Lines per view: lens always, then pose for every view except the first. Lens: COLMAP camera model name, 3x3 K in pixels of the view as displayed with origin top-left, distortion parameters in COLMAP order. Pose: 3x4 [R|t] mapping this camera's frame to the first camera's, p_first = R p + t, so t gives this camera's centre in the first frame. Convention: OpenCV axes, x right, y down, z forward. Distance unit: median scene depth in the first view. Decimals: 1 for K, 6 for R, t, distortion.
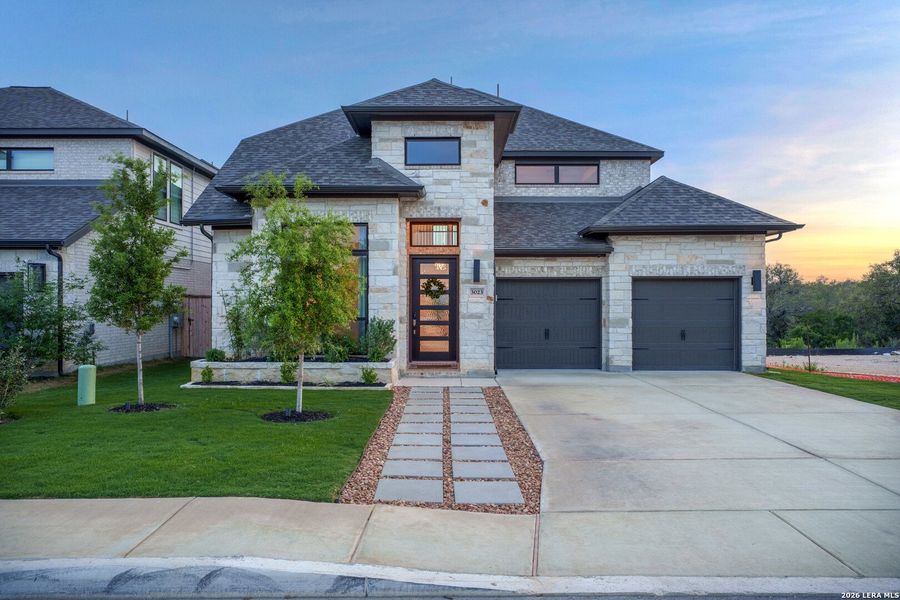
lens RADIAL K [[698.1, 0, 453.9], [0, 698.1, 301.7], [0, 0, 1]] dist [-0.000222, -0.011268]
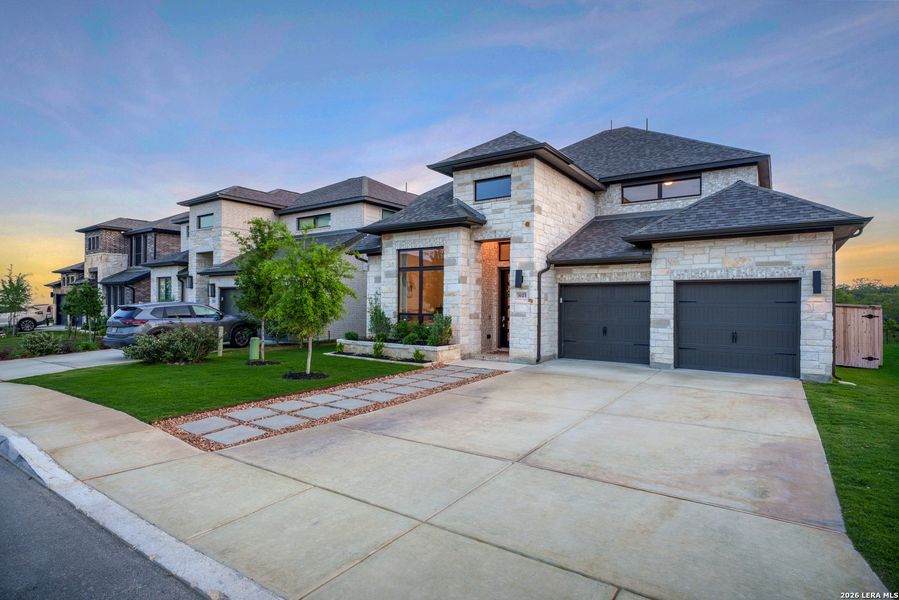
lens RADIAL K [[504.8, 0, 444.7], [0, 504.8, 293.2], [0, 0, 1]] dist [-0.001903, -0.000643]
pose [[0.804214, -0.004792, -0.594320, 0.458043], [-0.004693, 0.999885, -0.014412, -0.004015], [0.594321, 0.014379, 0.804099, 0.182631]]
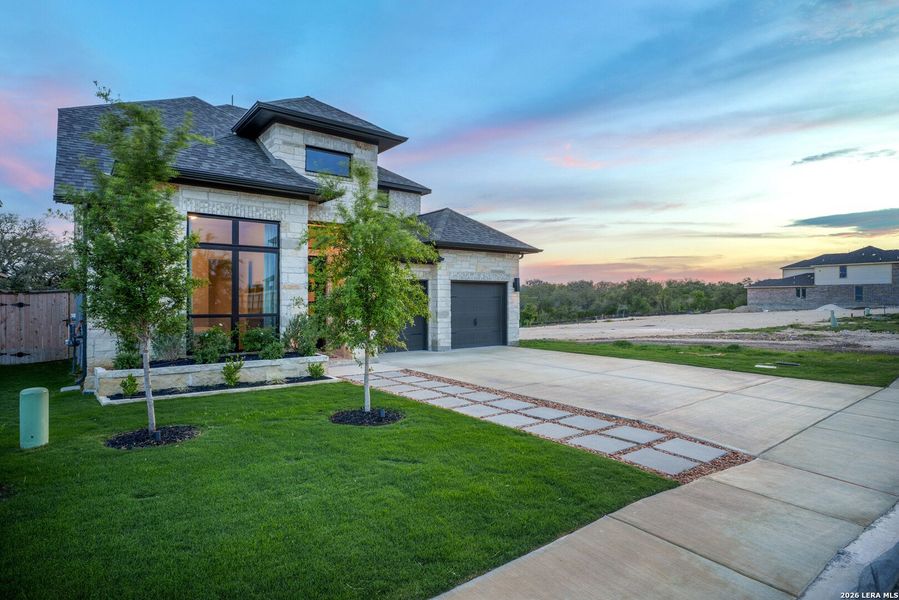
lens RADIAL K [[504.8, 0, 459.0], [0, 504.8, 295.5], [0, 0, 1]] dist [-0.001903, -0.000643]
pose [[0.772081, 0.005949, 0.635496, -0.375645], [-0.002410, 0.999976, -0.006433, 0.000365], [-0.635519, 0.003435, 0.772077, 0.249441]]
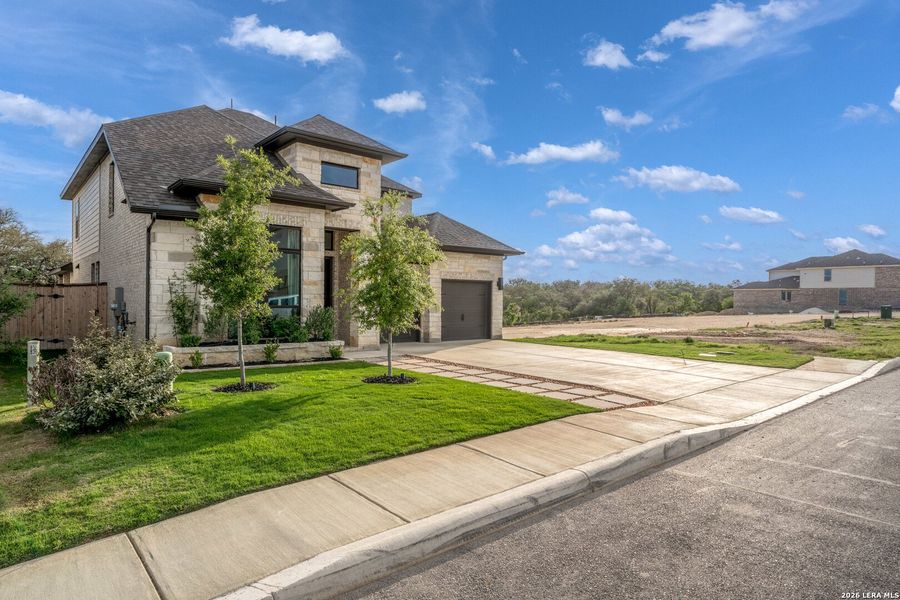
lens RADIAL K [[543.4, 0, 456.4], [0, 543.4, 303.0], [0, 0, 1]] dist [-0.000120, 0.000507]
pose [[0.748713, 0.005455, 0.662871, -0.524735], [-0.014665, 0.999858, 0.008337, 0.006061], [-0.662732, -0.015963, 0.748687, 0.110458]]
